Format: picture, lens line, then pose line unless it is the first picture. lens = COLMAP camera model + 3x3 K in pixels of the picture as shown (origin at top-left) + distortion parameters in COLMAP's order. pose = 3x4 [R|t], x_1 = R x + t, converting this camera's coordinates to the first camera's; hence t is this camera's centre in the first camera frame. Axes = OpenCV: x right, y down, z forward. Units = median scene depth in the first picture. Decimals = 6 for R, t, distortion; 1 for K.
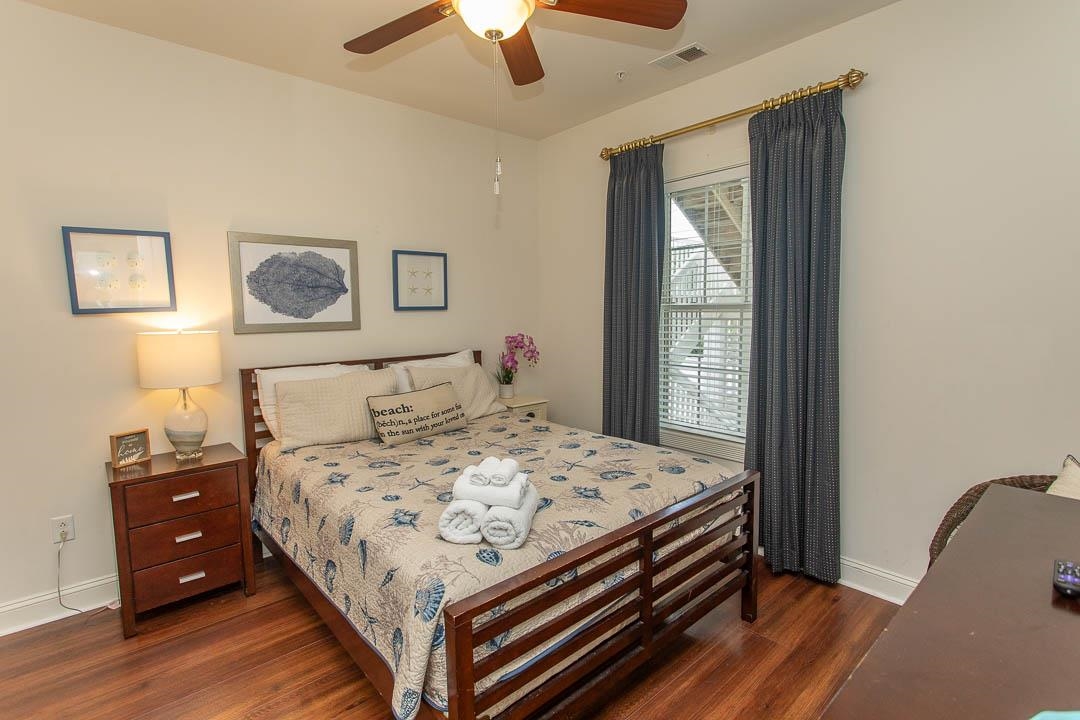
lens RADIAL K [[508.4, 0, 539.8], [0, 508.4, 355.5], [0, 0, 1]] dist [-0.003298, 0.003238]
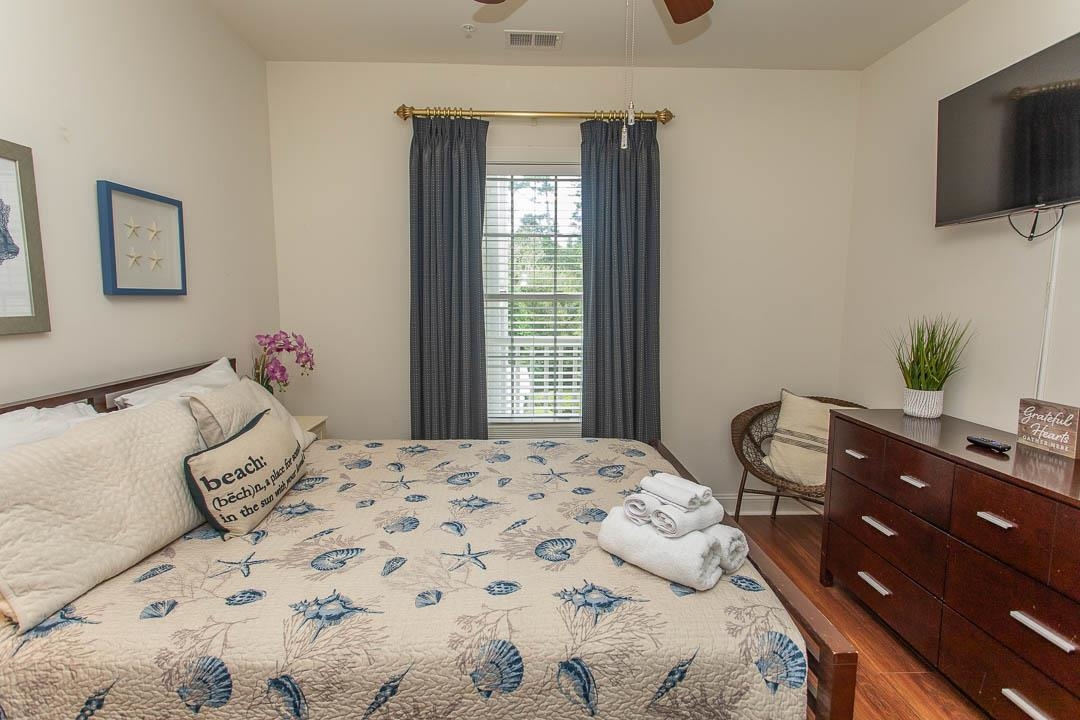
lens RADIAL K [[508.4, 0, 539.3], [0, 508.4, 352.9], [0, 0, 1]] dist [-0.003298, 0.003238]
pose [[0.640747, -0.070844, 0.764476, -0.490202], [0.064827, 0.997170, 0.038074, -0.022446], [-0.765010, 0.025163, 0.643527, 0.370903]]
